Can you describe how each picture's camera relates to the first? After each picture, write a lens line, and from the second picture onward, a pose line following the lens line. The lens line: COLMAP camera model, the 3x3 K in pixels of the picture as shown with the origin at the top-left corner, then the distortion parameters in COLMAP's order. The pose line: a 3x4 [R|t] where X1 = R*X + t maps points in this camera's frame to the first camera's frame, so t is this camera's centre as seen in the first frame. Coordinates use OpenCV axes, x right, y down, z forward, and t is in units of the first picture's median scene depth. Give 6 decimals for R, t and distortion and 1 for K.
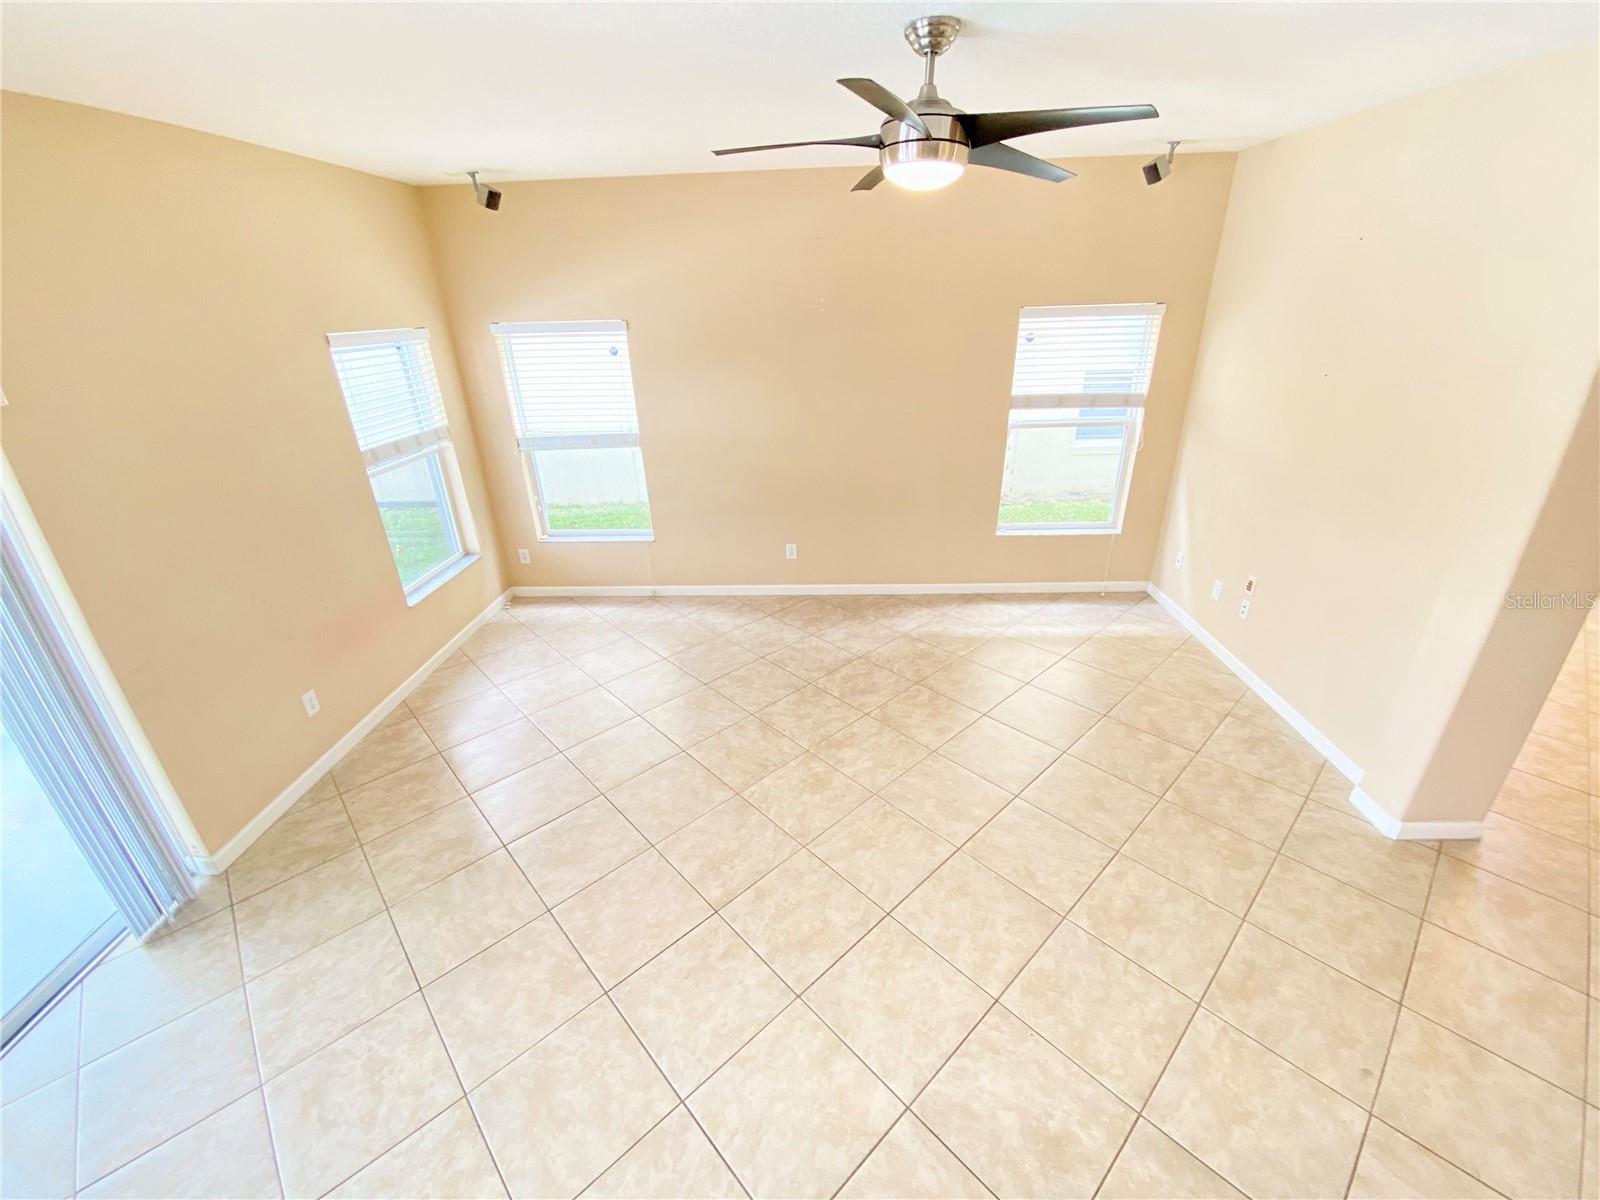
lens RADIAL K [[657.5, 0, 794.1], [0, 657.5, 597.1], [0, 0, 1]] dist [0.034081, -0.031130]
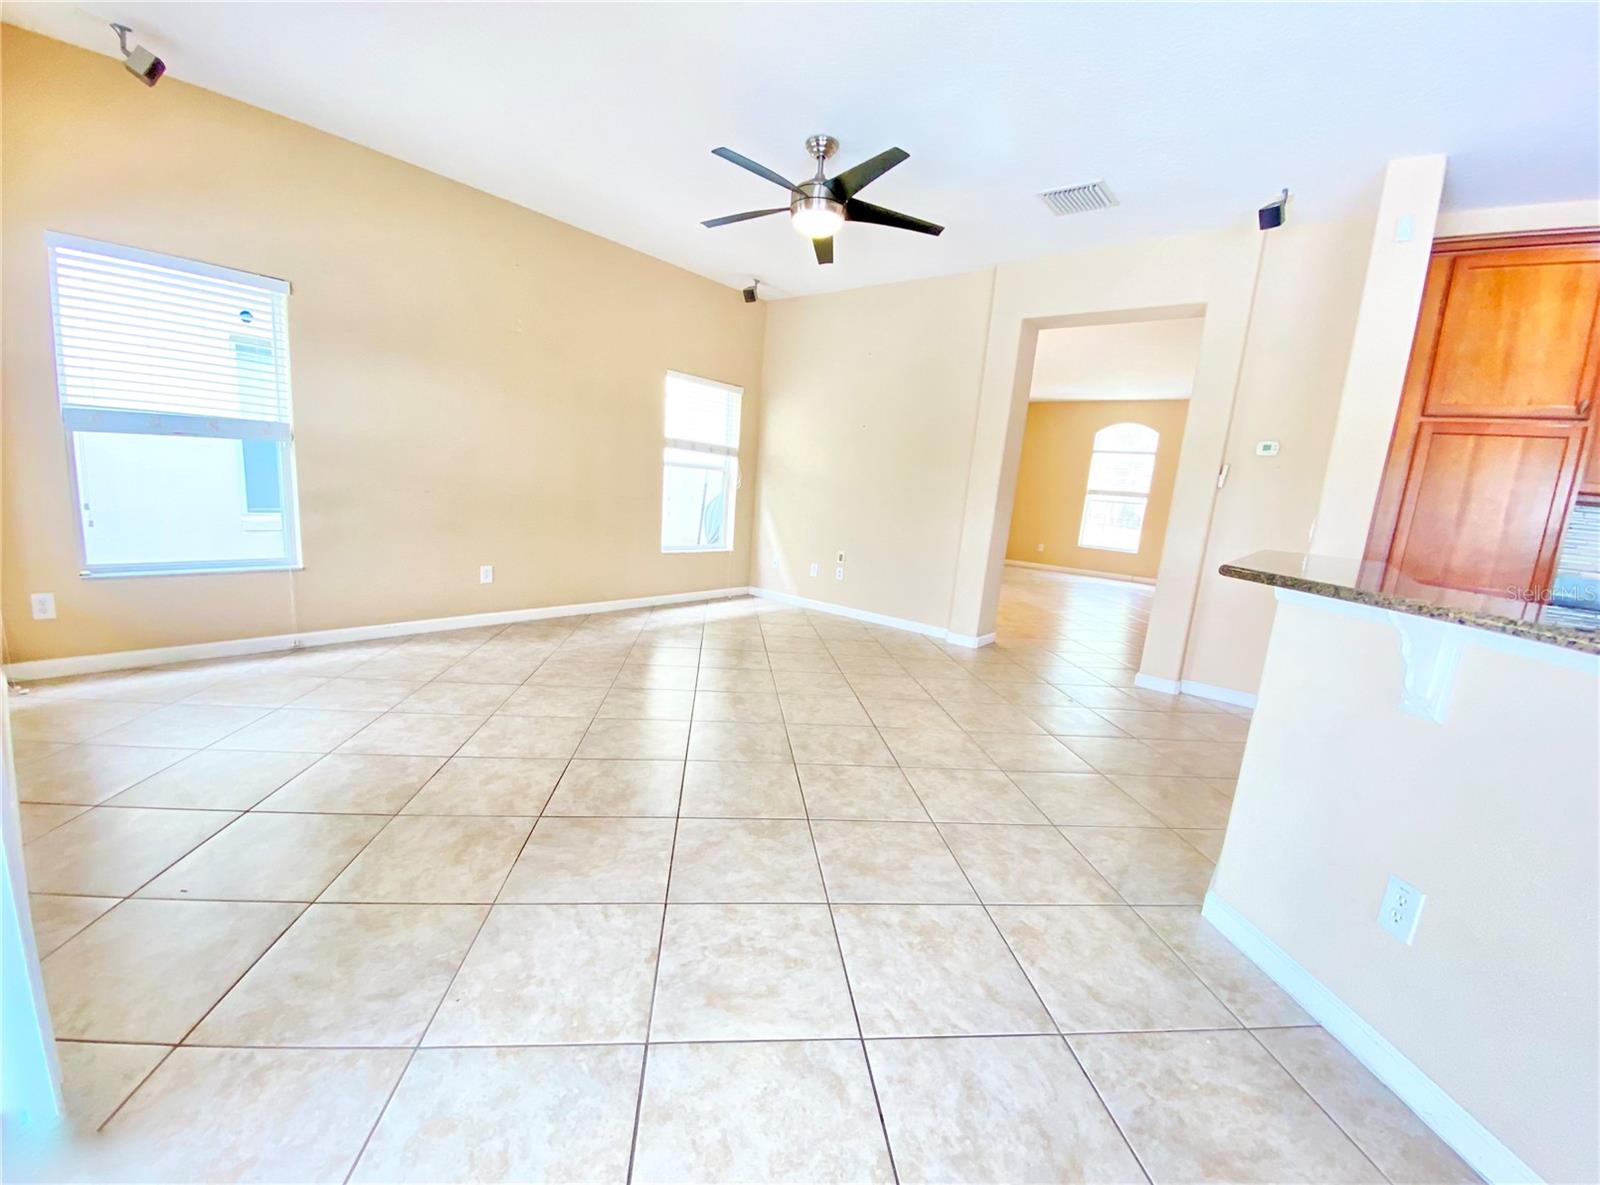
lens RADIAL K [[652.7, 0, 793.9], [0, 652.7, 606.3], [0, 0, 1]] dist [0.030580, -0.023562]
pose [[0.594884, -0.075421, 0.800265, -0.566178], [0.239245, 0.967080, -0.086702, 0.179522], [-0.767382, 0.243037, 0.593345, 0.159480]]
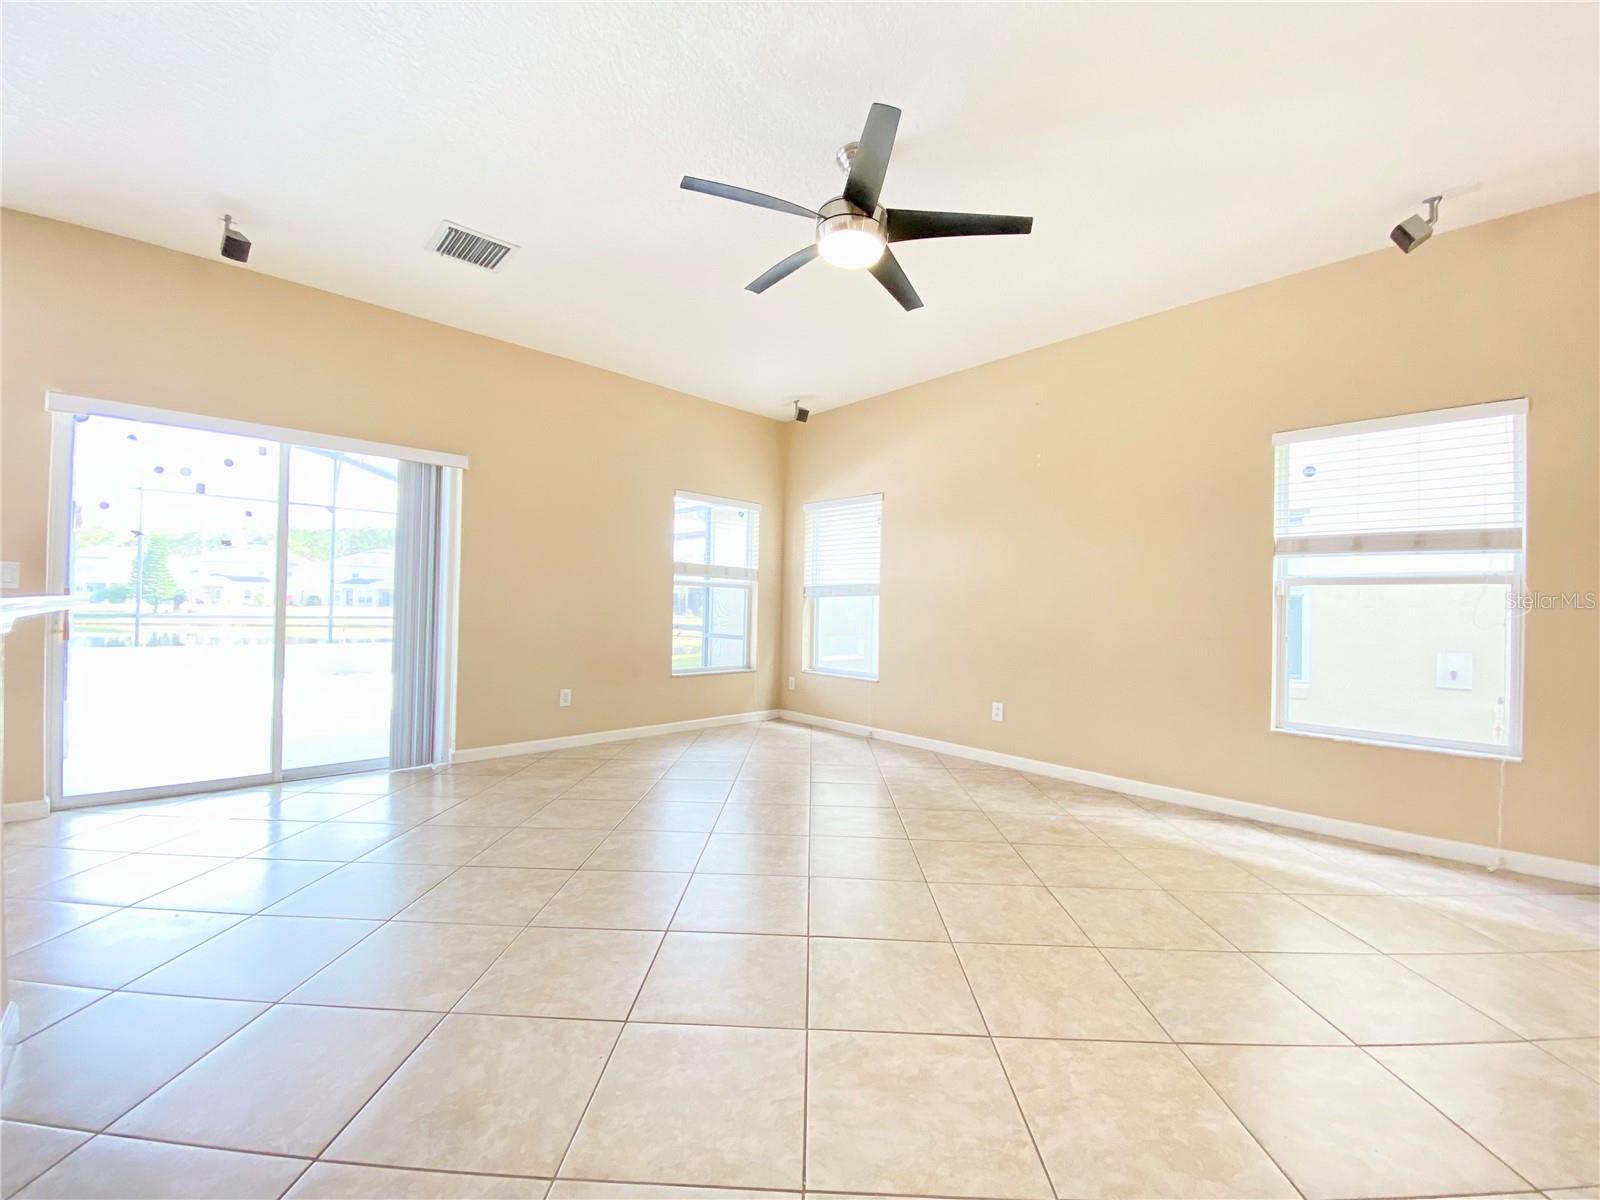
lens RADIAL K [[649.8, 0, 792.6], [0, 649.8, 600.7], [0, 0, 1]] dist [0.023189, -0.020987]
pose [[0.715187, 0.038699, -0.697861, 0.478377], [-0.322631, 0.904004, -0.280511, 0.155303], [0.620013, 0.425769, 0.659018, 0.200626]]
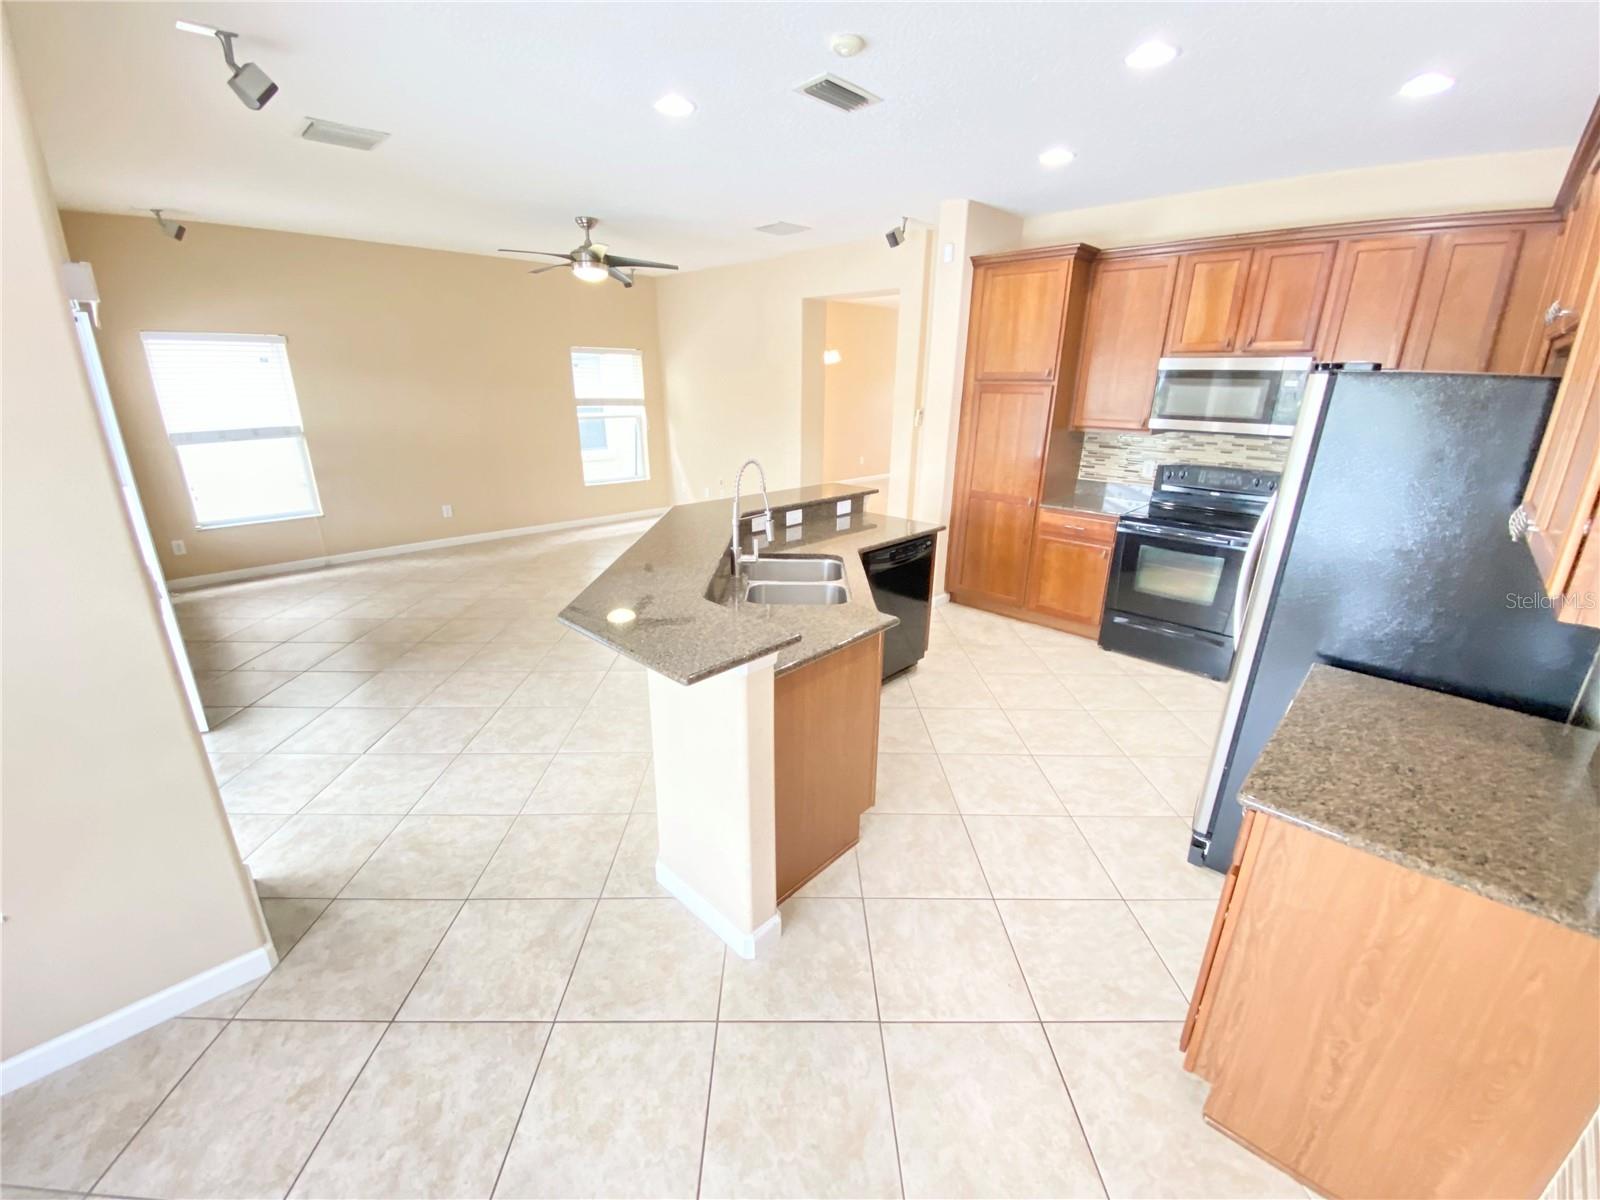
lens RADIAL K [[652.2, 0, 800.0], [0, 652.2, 600.0], [0, 0, 1]] dist [0.024383, -0.020280]
pose [[0.669153, -0.206639, 0.713817, -0.606675], [0.278068, 0.960405, 0.017354, 0.329296], [-0.689139, 0.186877, 0.700117, -0.479358]]
